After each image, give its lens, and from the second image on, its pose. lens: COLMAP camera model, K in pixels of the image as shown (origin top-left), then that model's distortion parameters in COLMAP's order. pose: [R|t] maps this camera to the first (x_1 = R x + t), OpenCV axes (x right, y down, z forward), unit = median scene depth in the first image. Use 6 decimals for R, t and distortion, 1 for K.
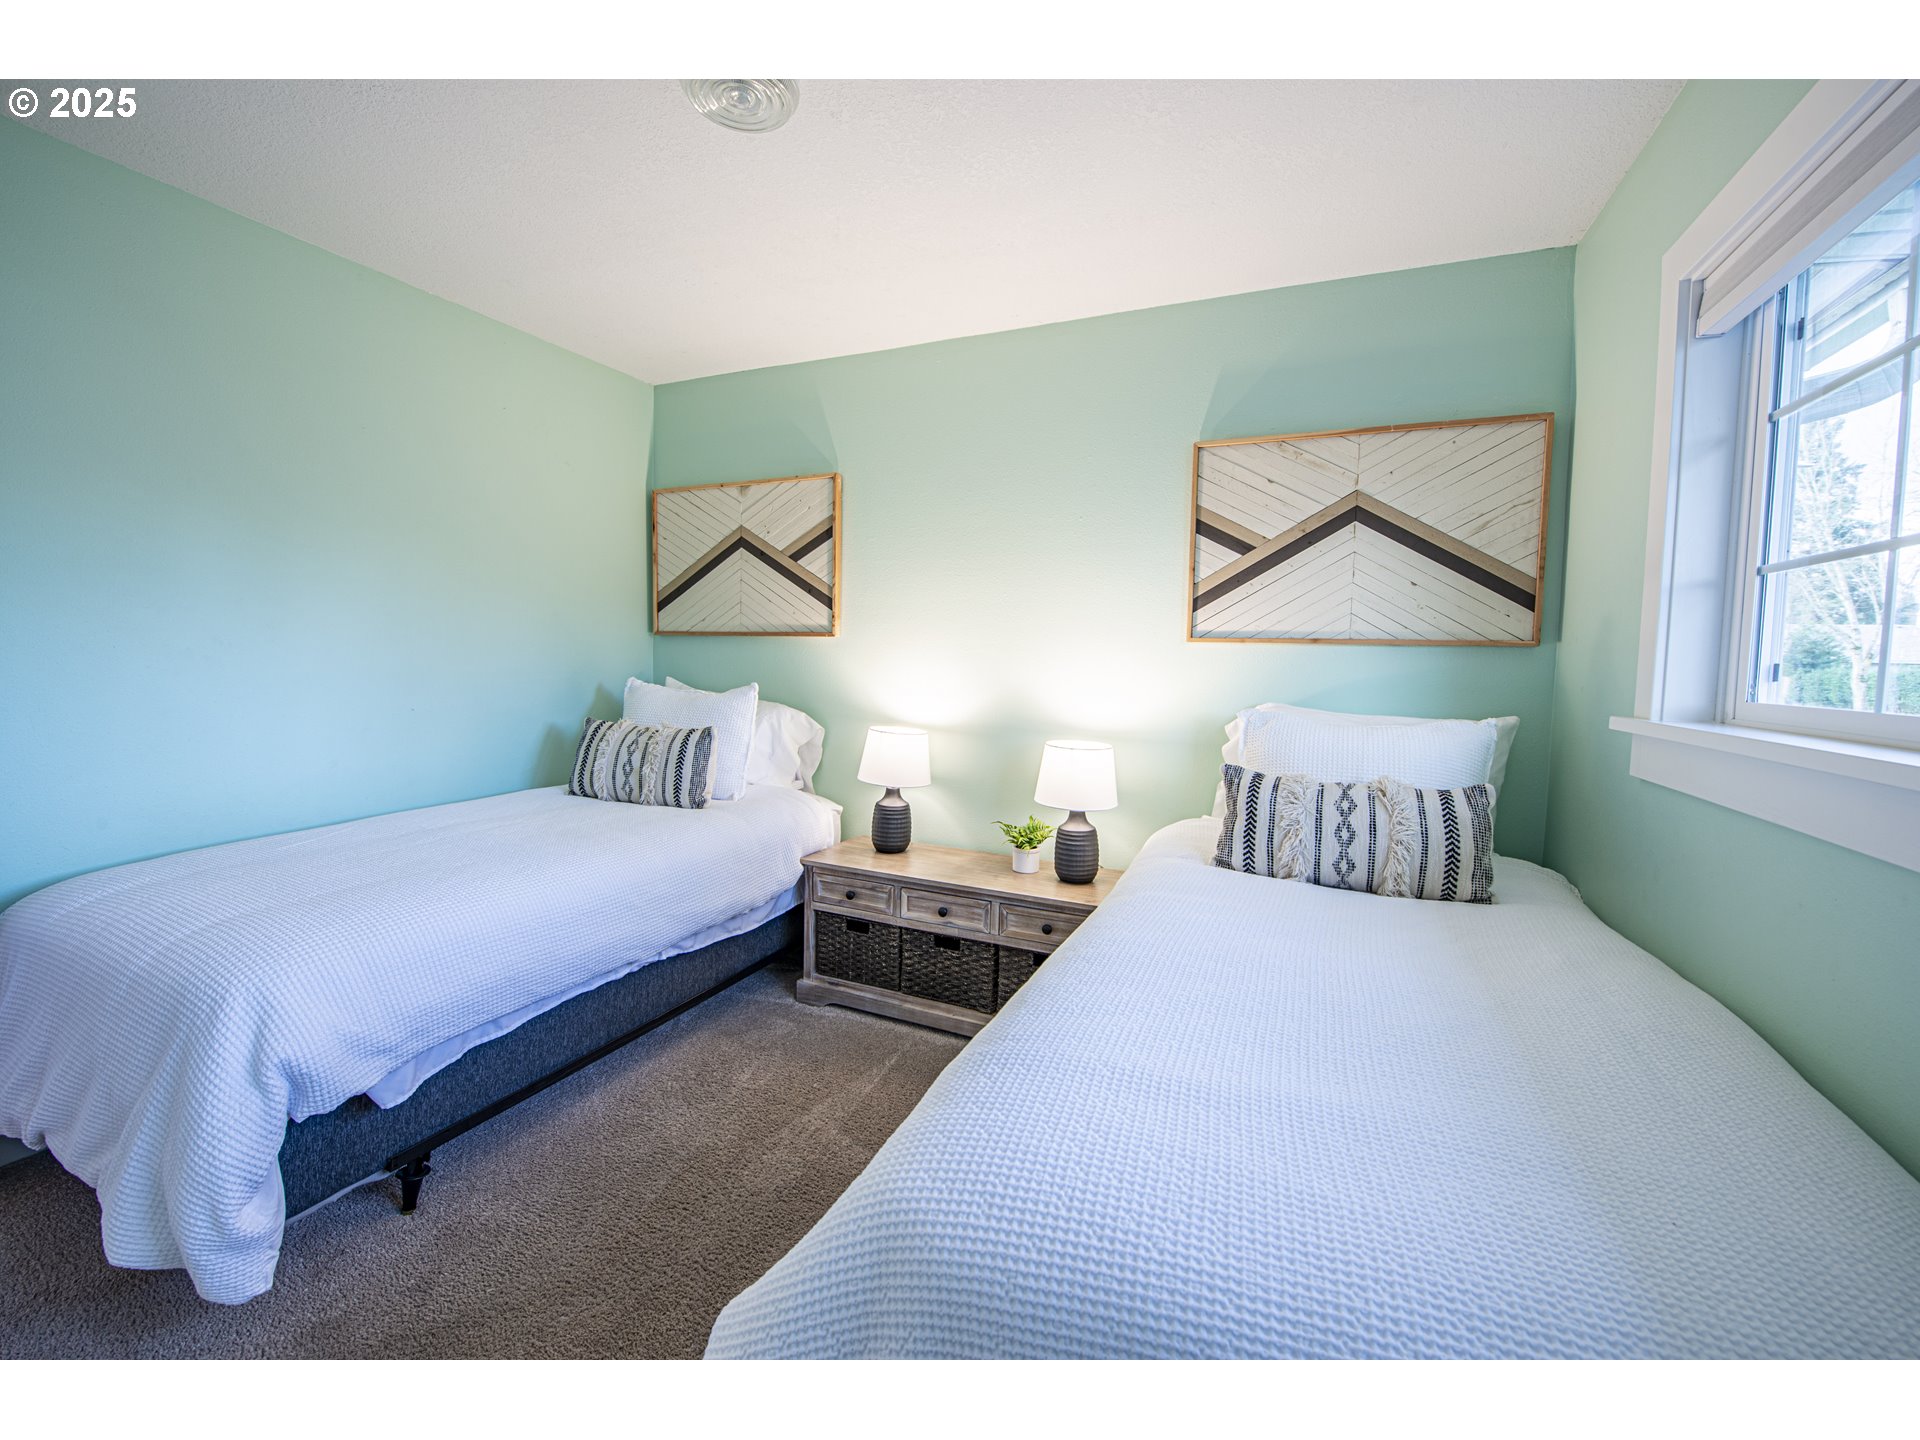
lens RADIAL K [[777.6, 0, 957.1], [0, 777.6, 714.0], [0, 0, 1]] dist [-0.017030, -0.000214]
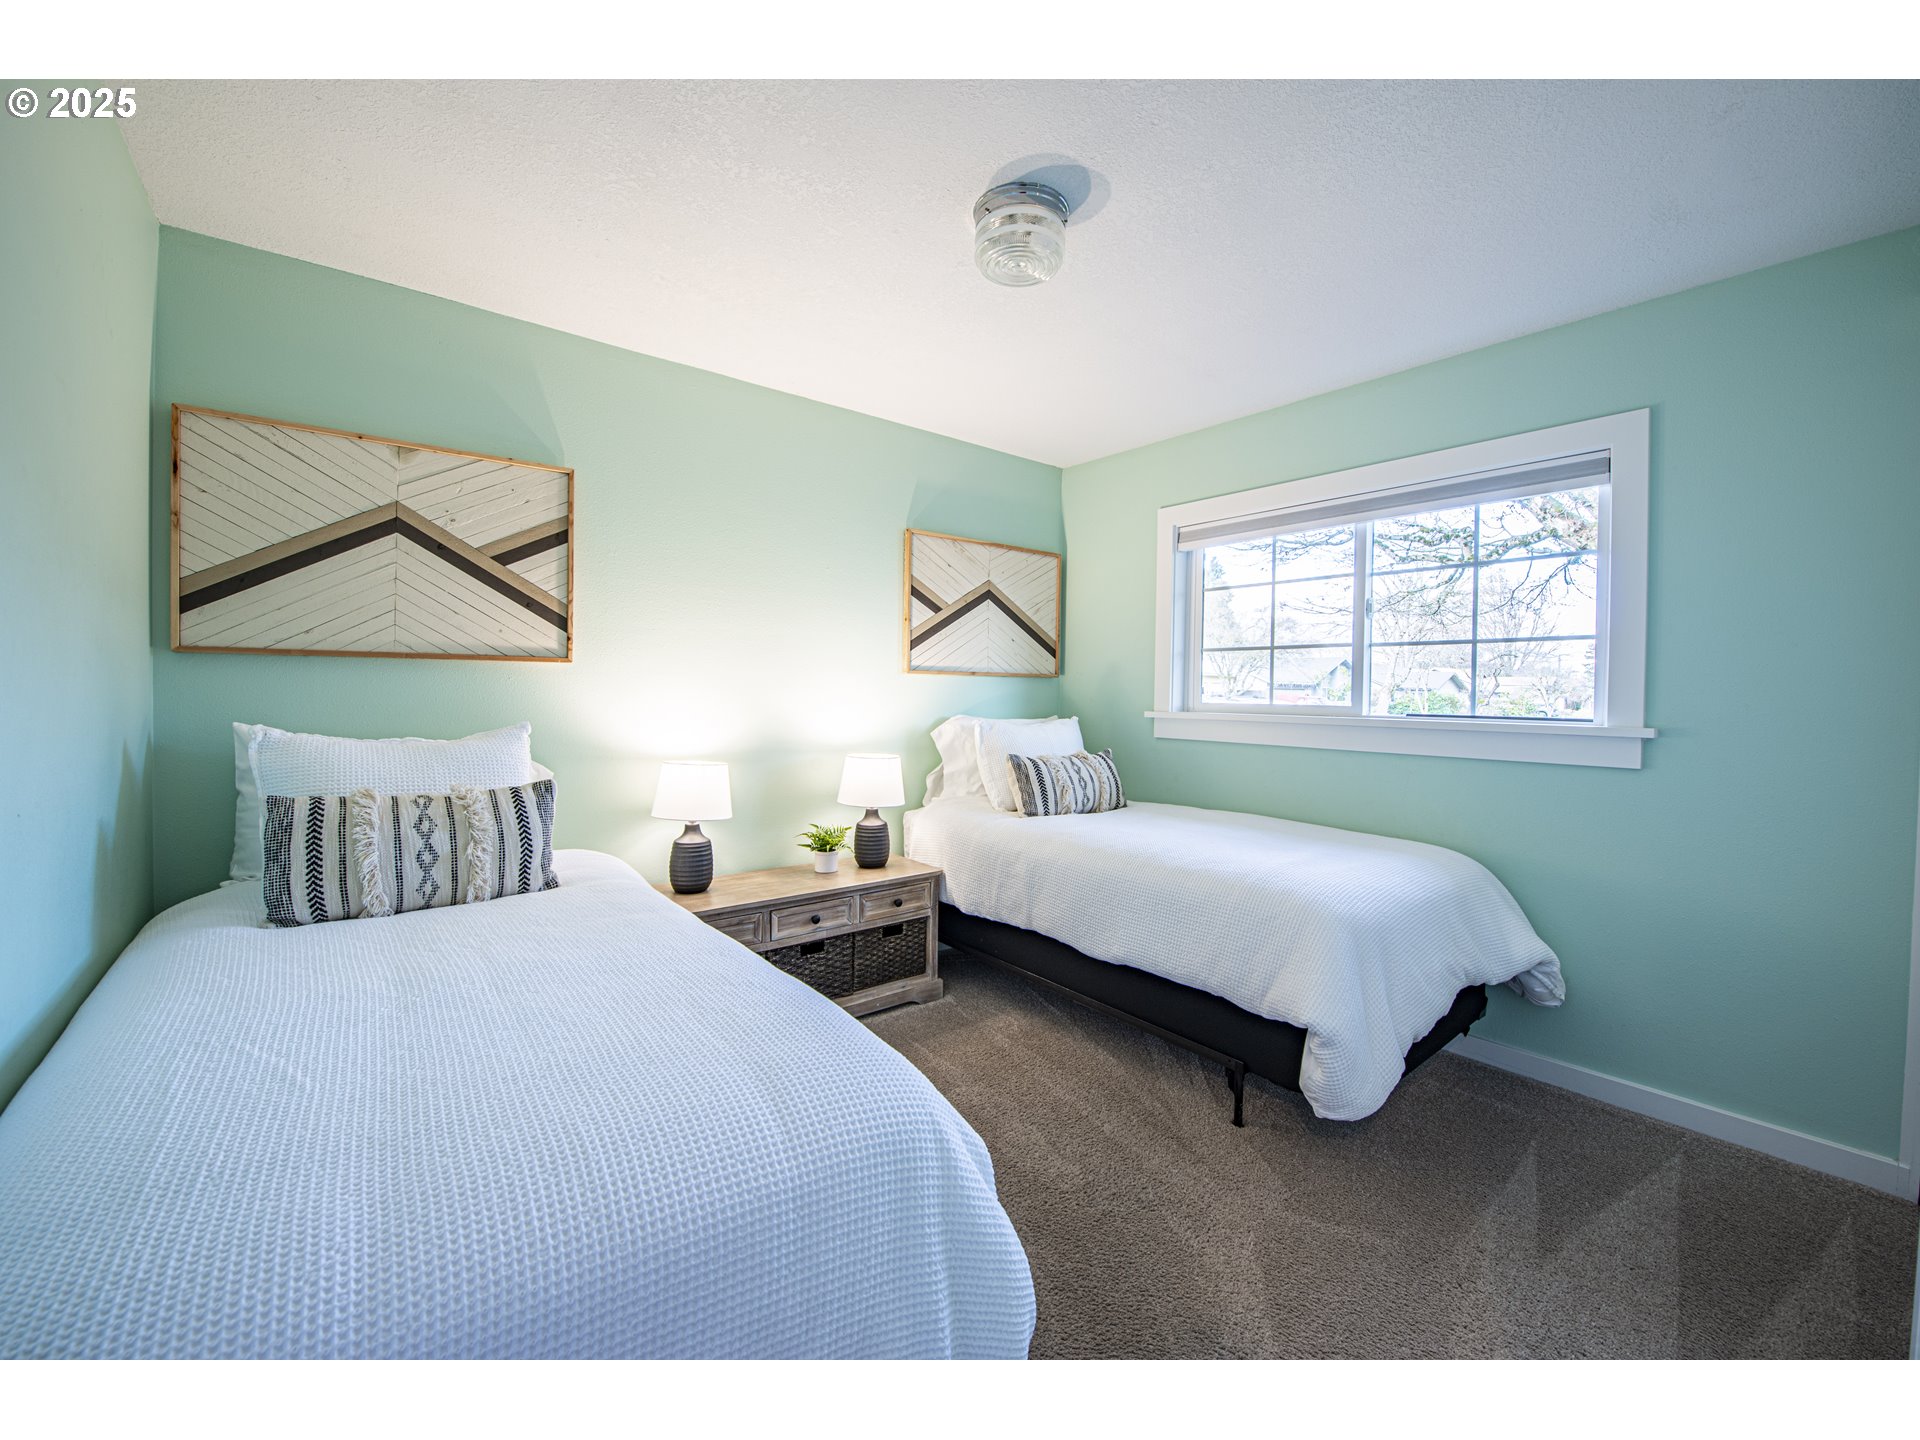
lens RADIAL K [[777.6, 0, 961.6], [0, 777.6, 717.4], [0, 0, 1]] dist [-0.017030, -0.000214]
pose [[0.447194, -0.046444, 0.893230, -0.812606], [0.064342, 0.997734, 0.019666, -0.033955], [-0.892120, 0.048678, 0.449169, 0.285517]]
